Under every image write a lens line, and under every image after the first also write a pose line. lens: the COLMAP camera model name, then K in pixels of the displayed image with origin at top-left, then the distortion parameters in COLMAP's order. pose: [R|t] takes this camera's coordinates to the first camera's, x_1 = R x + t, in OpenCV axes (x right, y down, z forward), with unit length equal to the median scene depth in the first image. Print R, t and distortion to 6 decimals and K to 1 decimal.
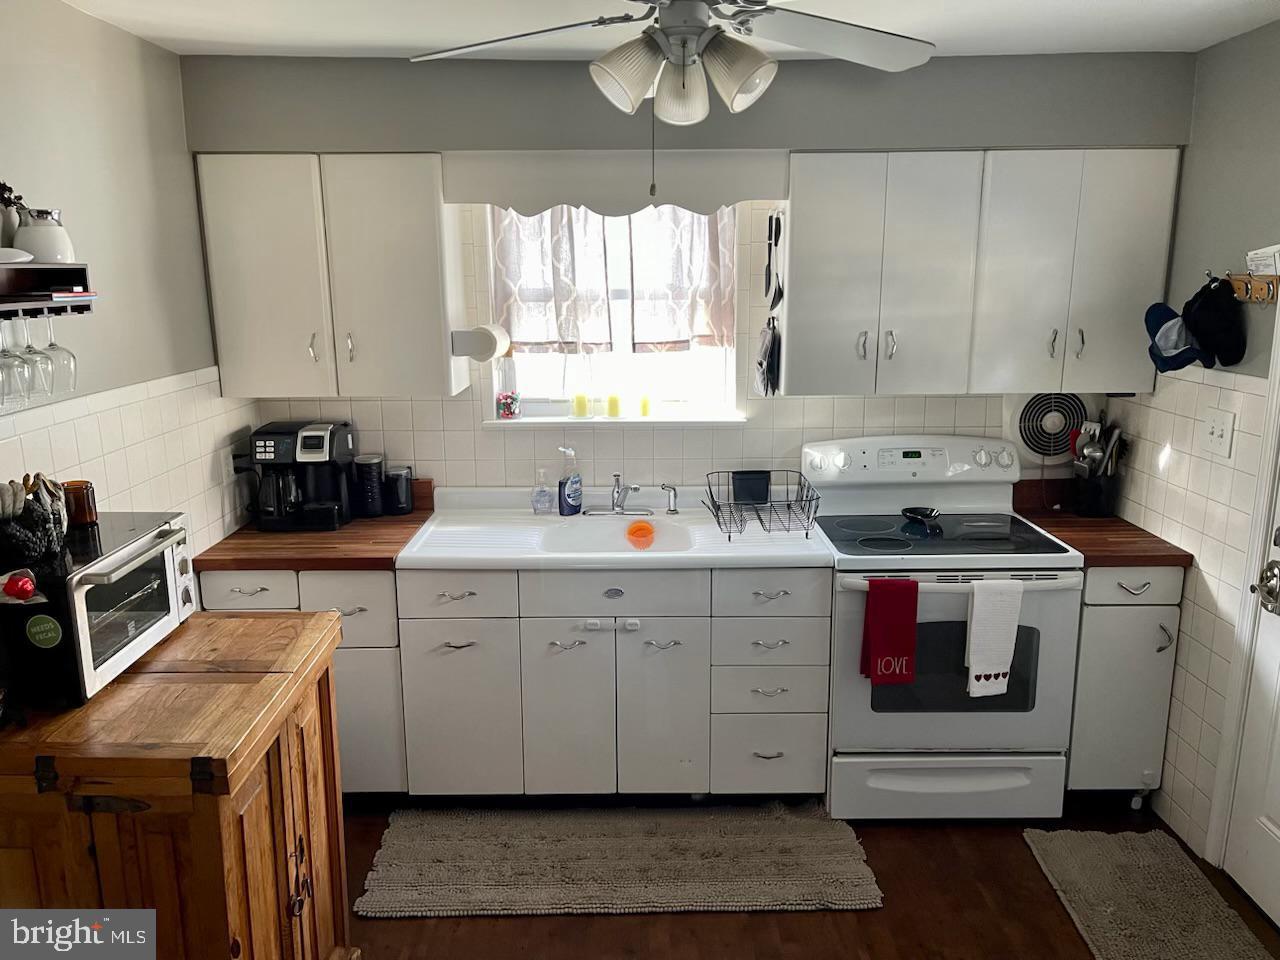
lens RADIAL K [[970.8, 0, 640.0], [0, 970.8, 480.0], [0, 0, 1]] dist [0.046763, -0.060842]
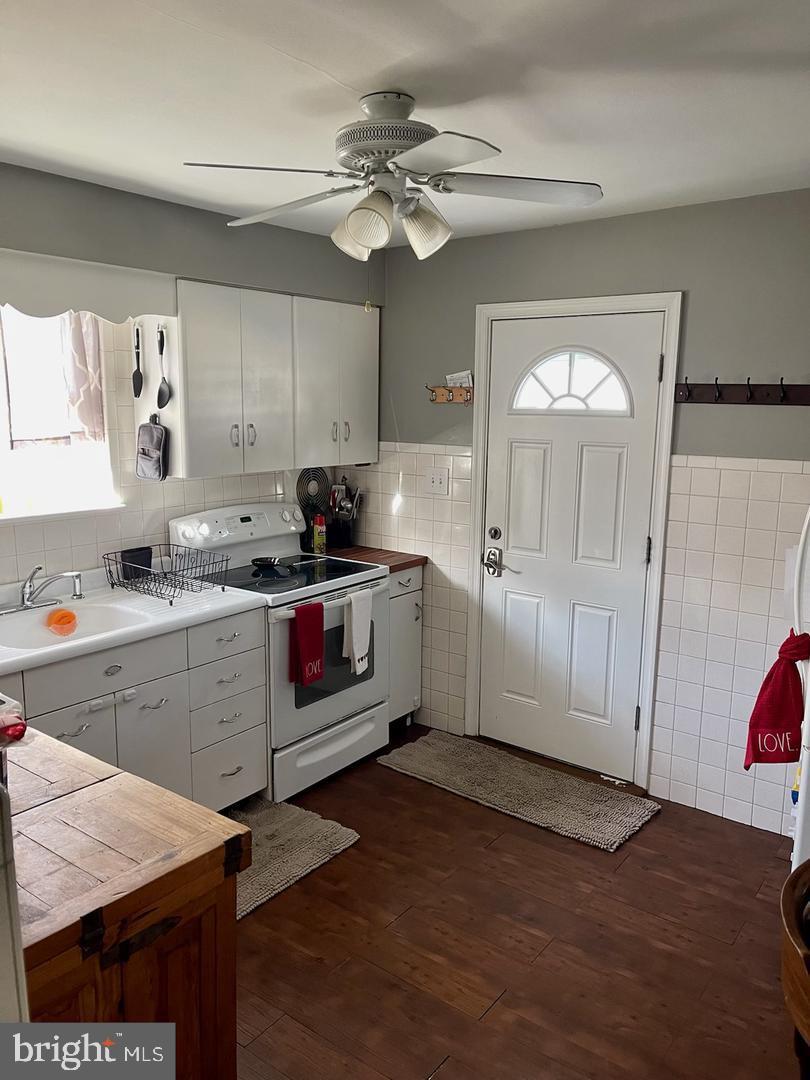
lens RADIAL K [[829.8, 0, 405.0], [0, 829.8, 540.0], [0, 0, 1]] dist [0.092778, -0.075483]
pose [[0.598661, -0.124318, 0.791296, -0.534716], [0.150828, 0.987707, 0.041066, -0.013831], [-0.786674, 0.094765, 0.610052, 0.167335]]
